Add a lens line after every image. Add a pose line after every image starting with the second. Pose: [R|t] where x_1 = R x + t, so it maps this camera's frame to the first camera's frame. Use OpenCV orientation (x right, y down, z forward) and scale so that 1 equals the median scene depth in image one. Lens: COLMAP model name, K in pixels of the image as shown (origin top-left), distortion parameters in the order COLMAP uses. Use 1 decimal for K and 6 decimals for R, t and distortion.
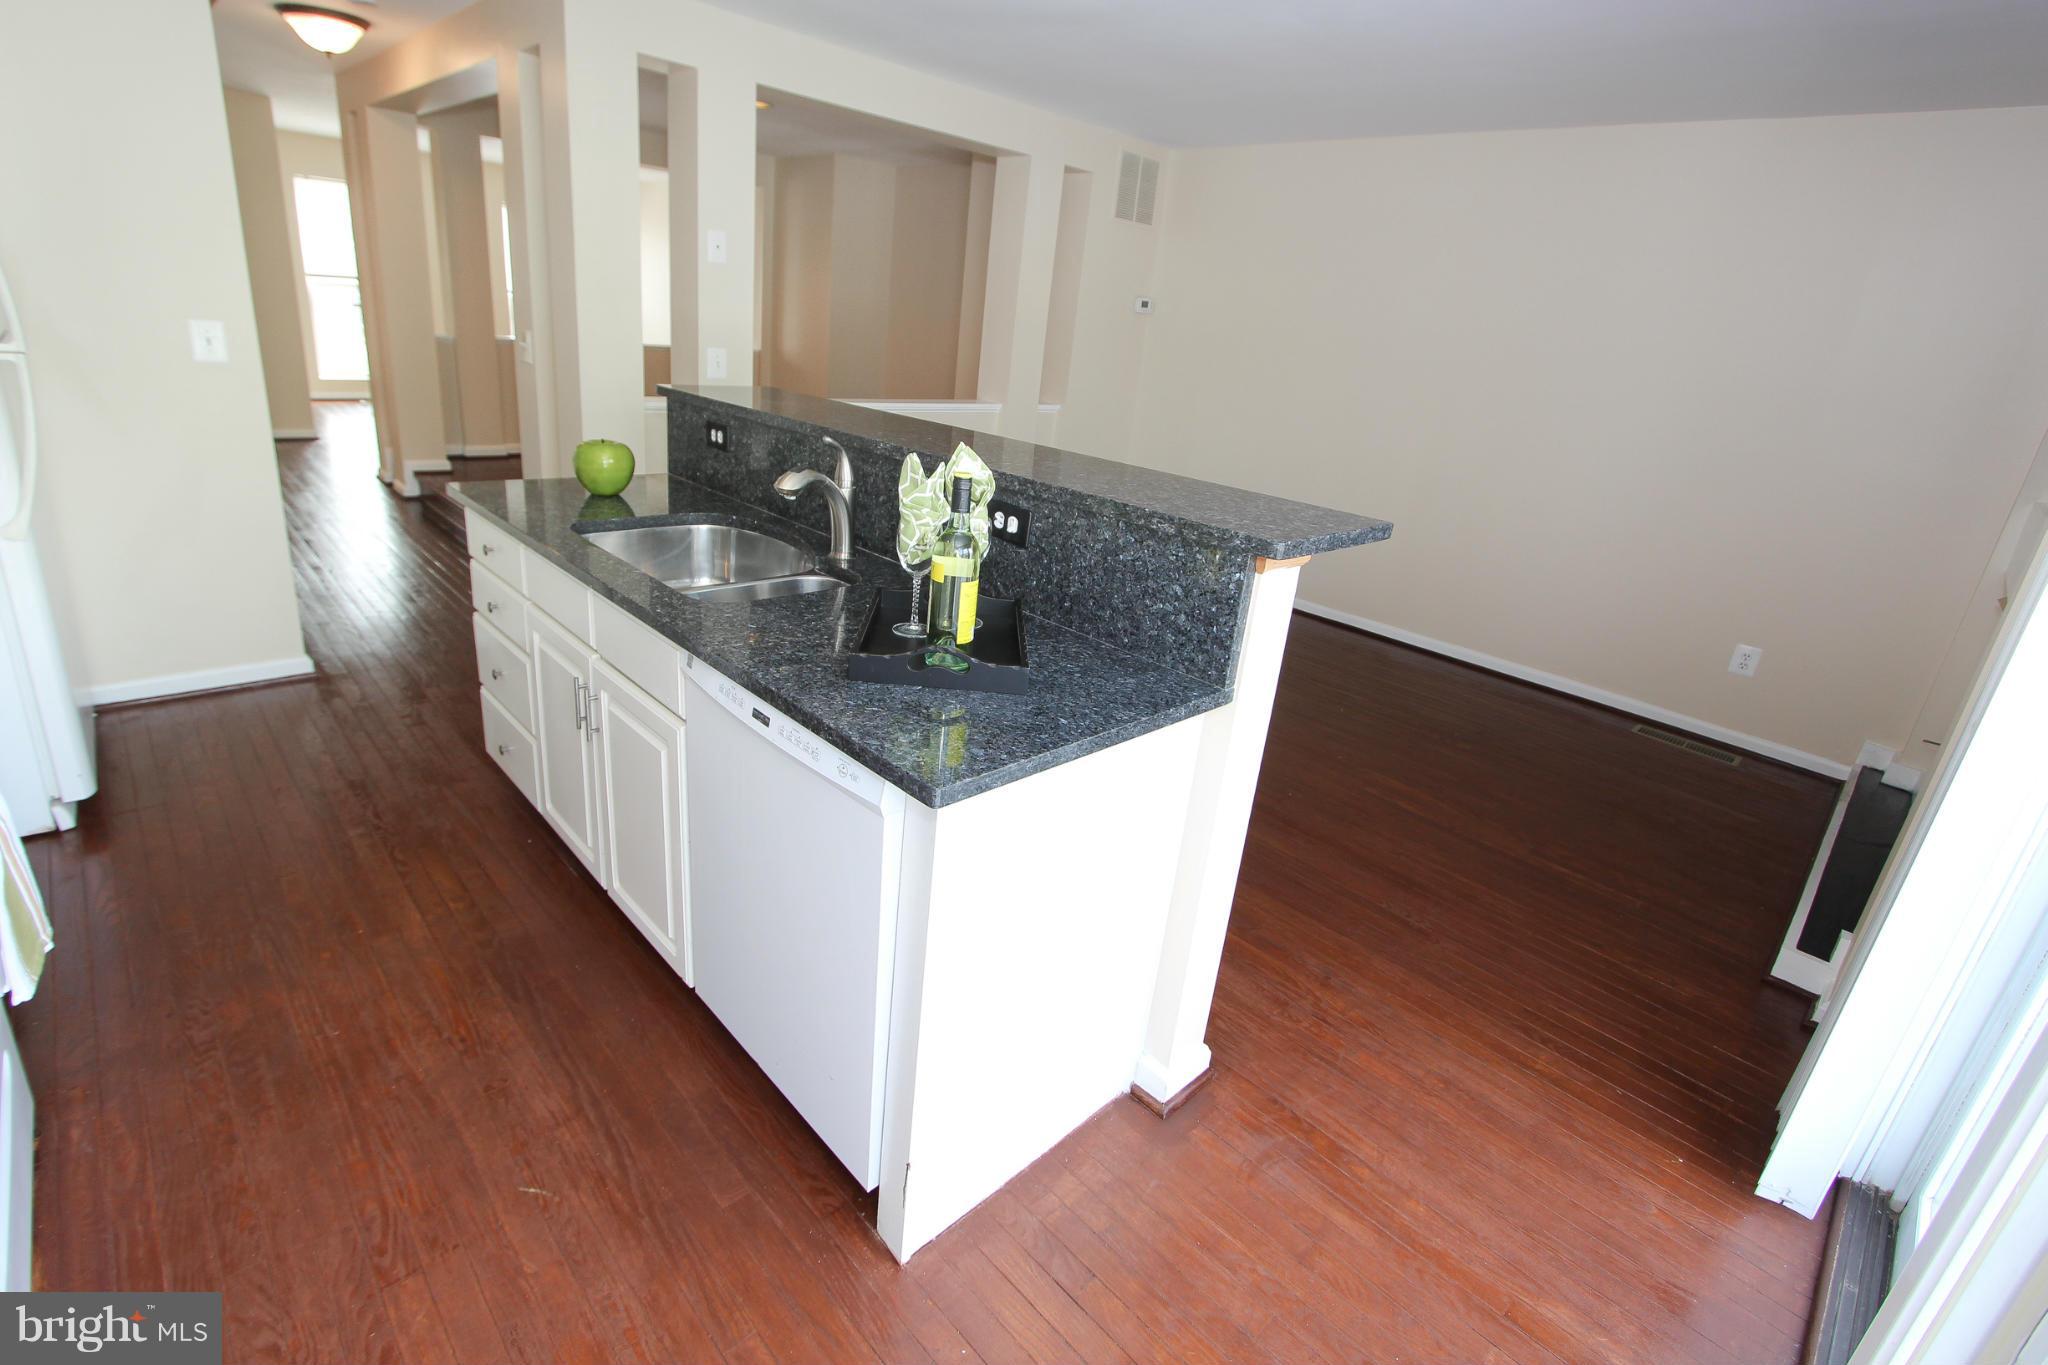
lens RADIAL K [[940.8, 0, 1004.6], [0, 940.8, 639.3], [0, 0, 1]] dist [-0.017239, -0.000211]
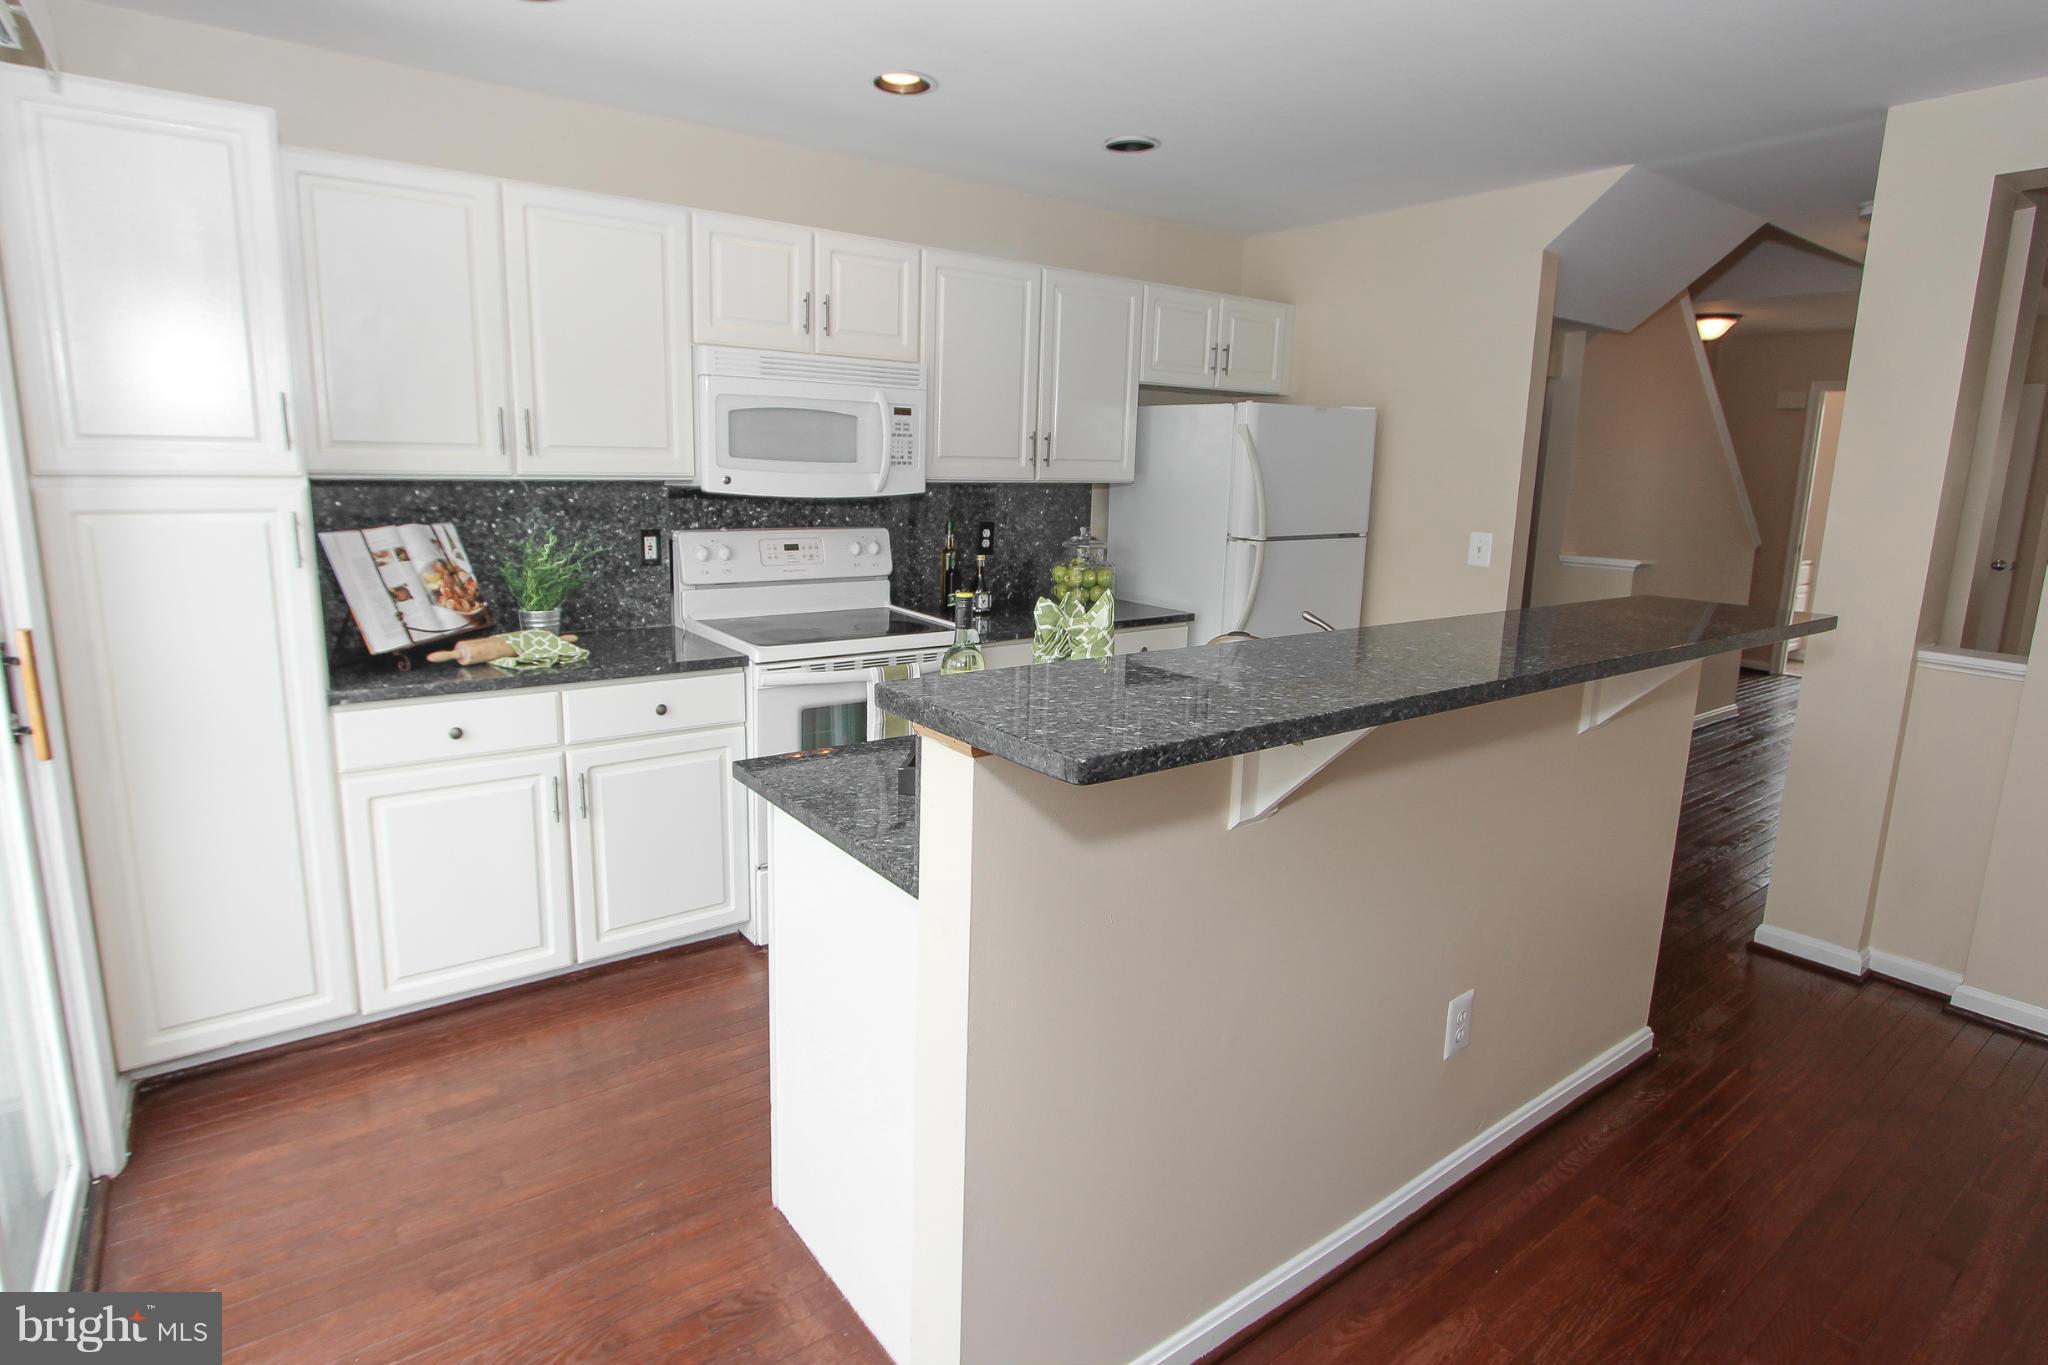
lens RADIAL K [[1051.7, 0, 1021.2], [0, 1051.7, 651.6], [0, 0, 1]] dist [-0.016814, 0.001056]
pose [[-0.118964, 0.077573, -0.989864, 0.435987], [-0.354932, 0.927747, 0.115362, -0.102265], [0.927292, 0.365058, -0.082835, 0.437953]]
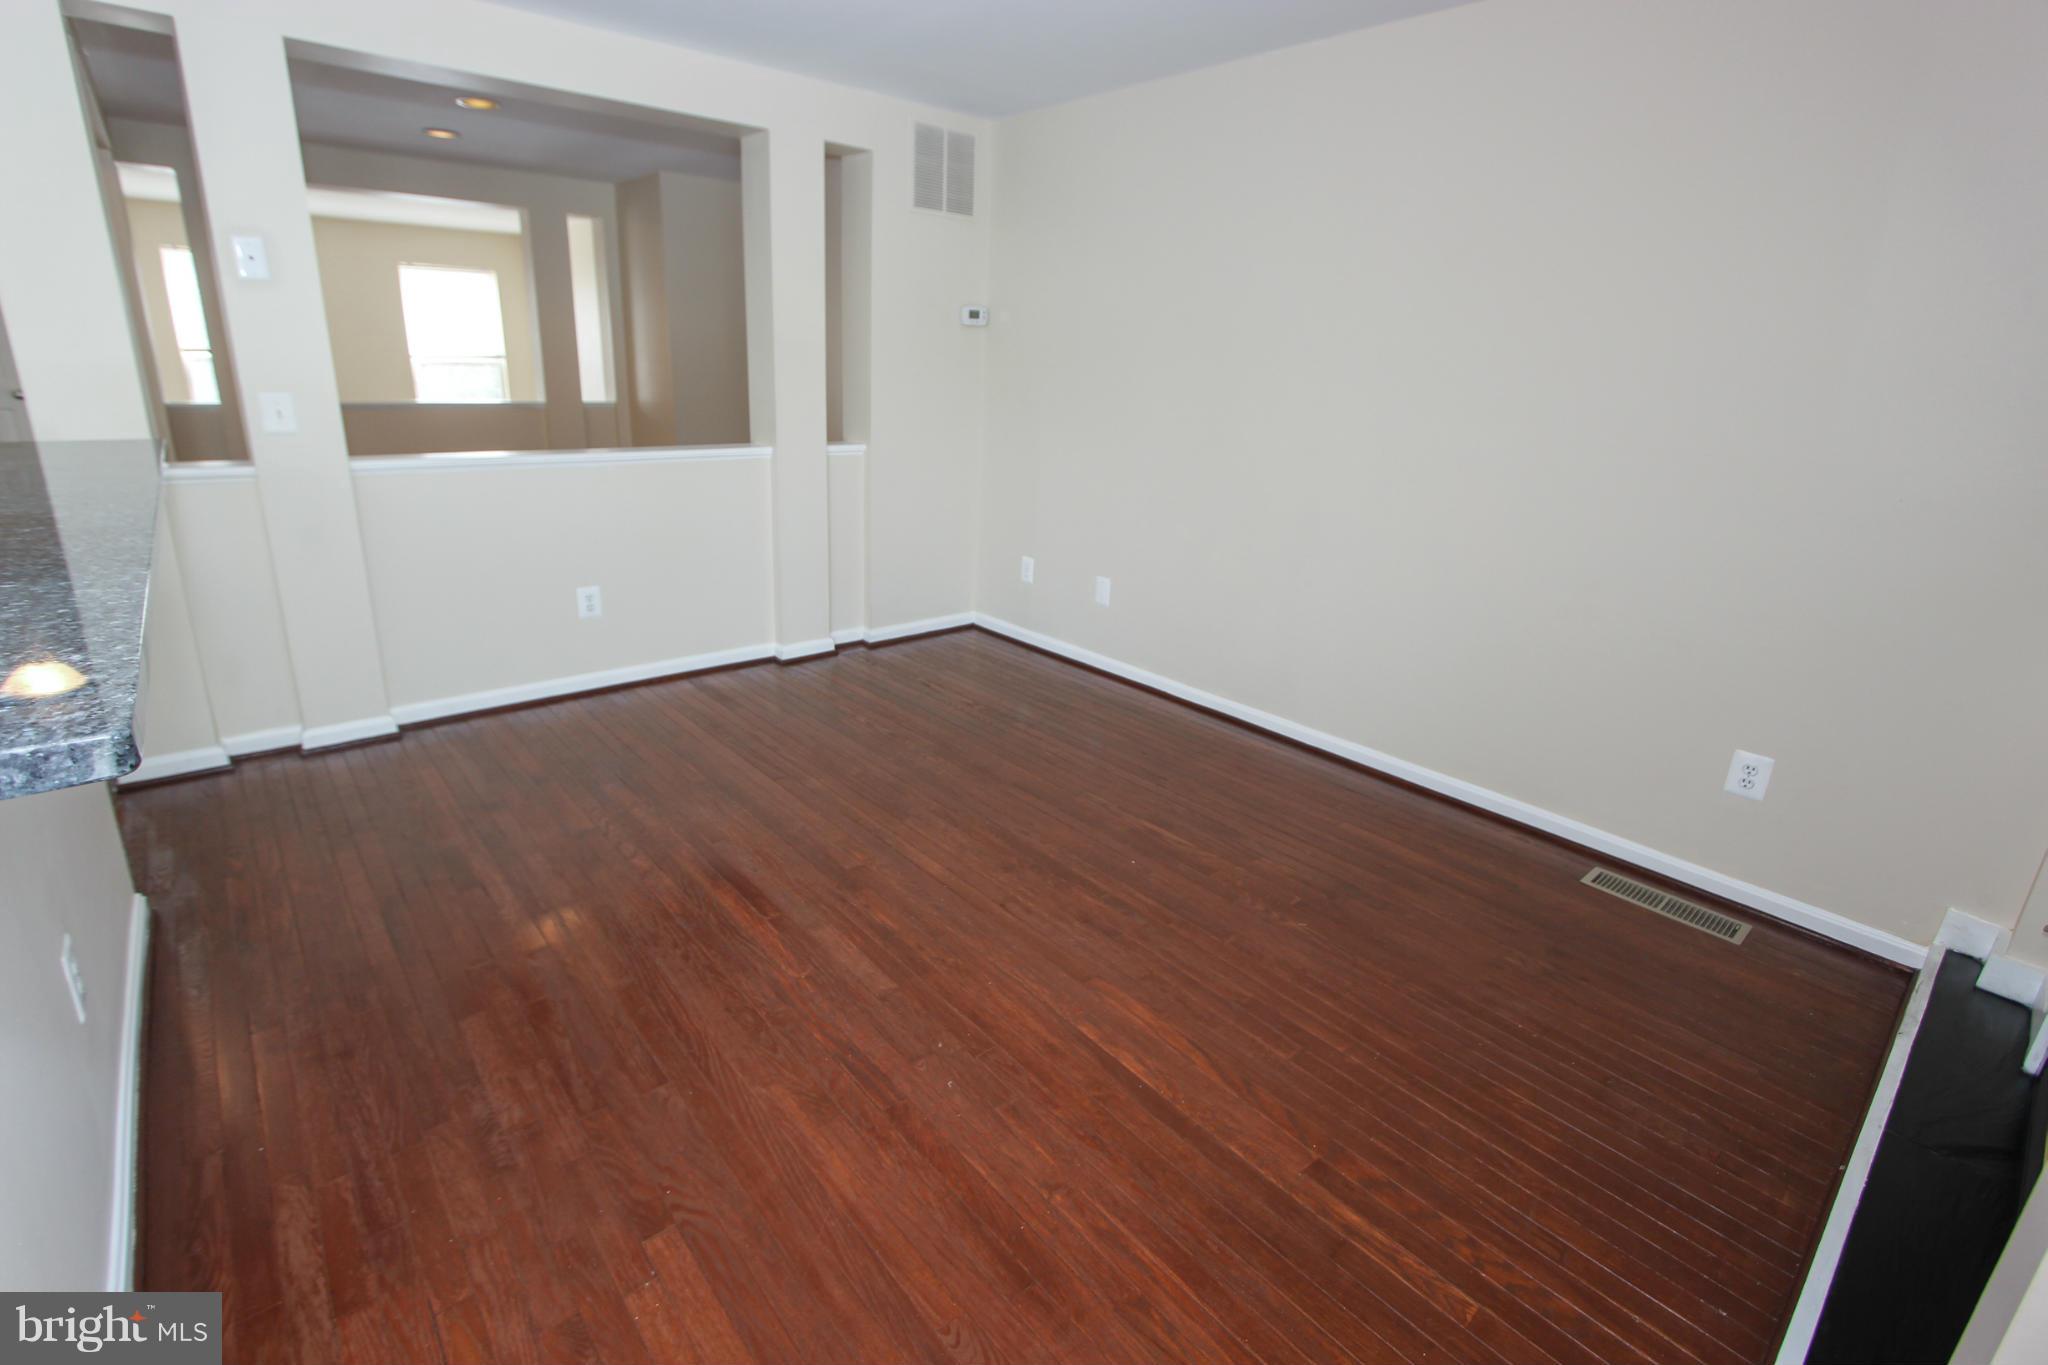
lens RADIAL K [[940.8, 0, 993.4], [0, 940.8, 655.2], [0, 0, 1]] dist [-0.017239, -0.000211]
pose [[0.996425, -0.034200, -0.077251, 0.322804], [0.031688, 0.998936, -0.033522, -0.056192], [0.078316, 0.030955, 0.996448, 0.308221]]
